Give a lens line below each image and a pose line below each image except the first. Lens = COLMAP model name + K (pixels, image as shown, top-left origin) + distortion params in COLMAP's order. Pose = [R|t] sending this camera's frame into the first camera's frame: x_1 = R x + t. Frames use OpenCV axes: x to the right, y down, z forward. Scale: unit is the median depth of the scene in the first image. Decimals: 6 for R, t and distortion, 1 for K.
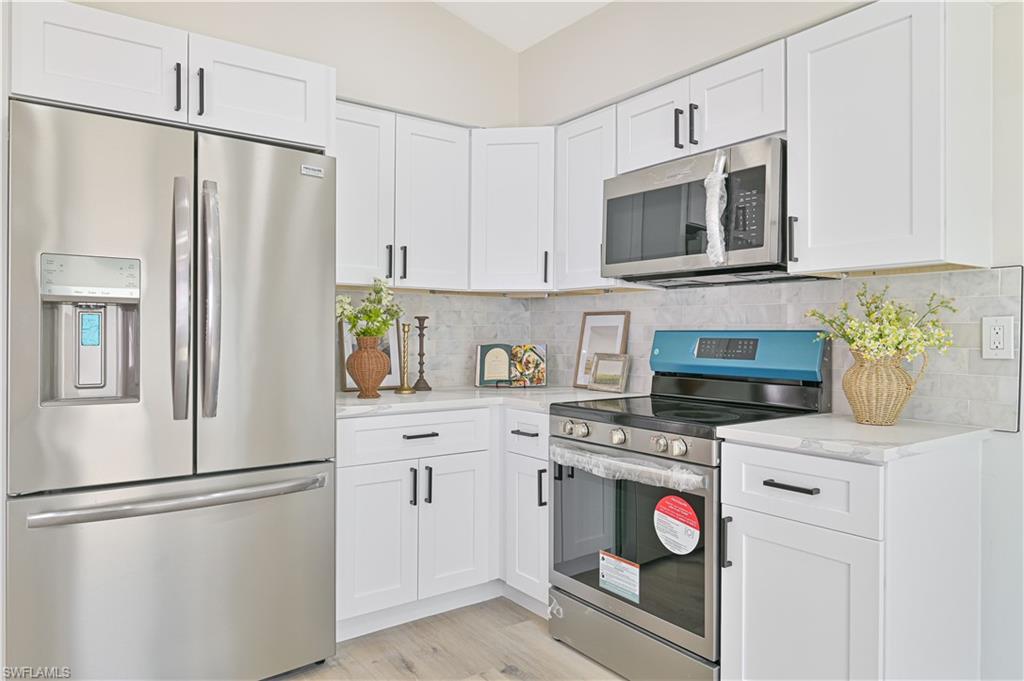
lens RADIAL K [[666.6, 0, 512.0], [0, 666.6, 340.5], [0, 0, 1]] dist [0.001593, -0.000001]
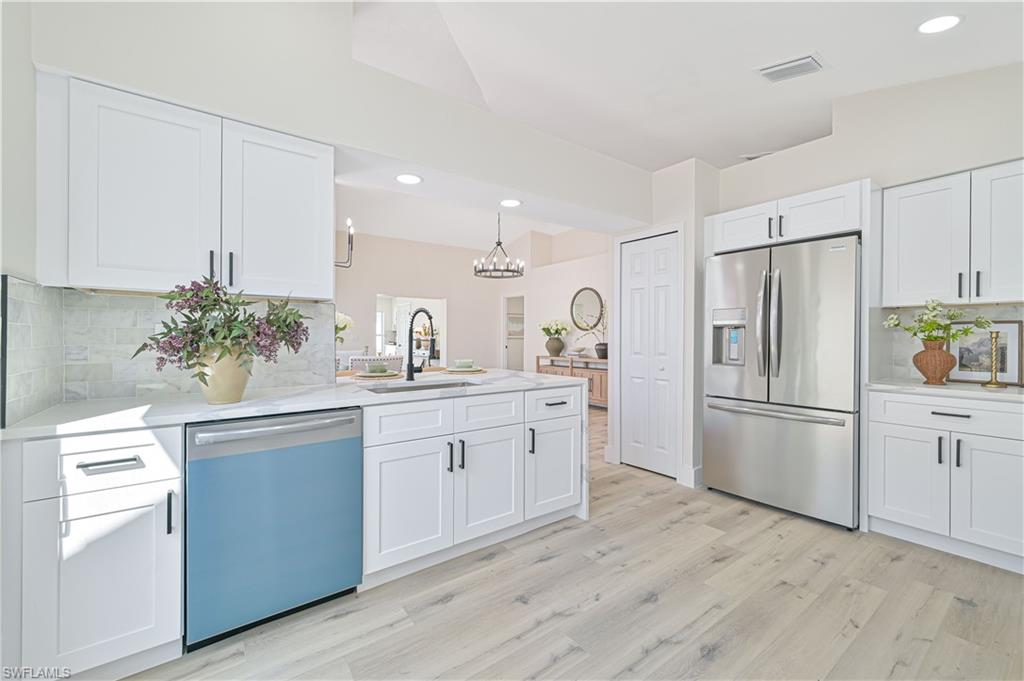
lens RADIAL K [[397.4, 0, 512.0], [0, 397.4, 340.5], [0, 0, 1]] dist [-0.000272, -0.000063]
pose [[0.006553, -0.000719, -0.999978, 0.743546], [-0.016116, 0.999870, -0.000824, 0.009477], [0.999849, 0.016121, 0.006540, 0.119728]]
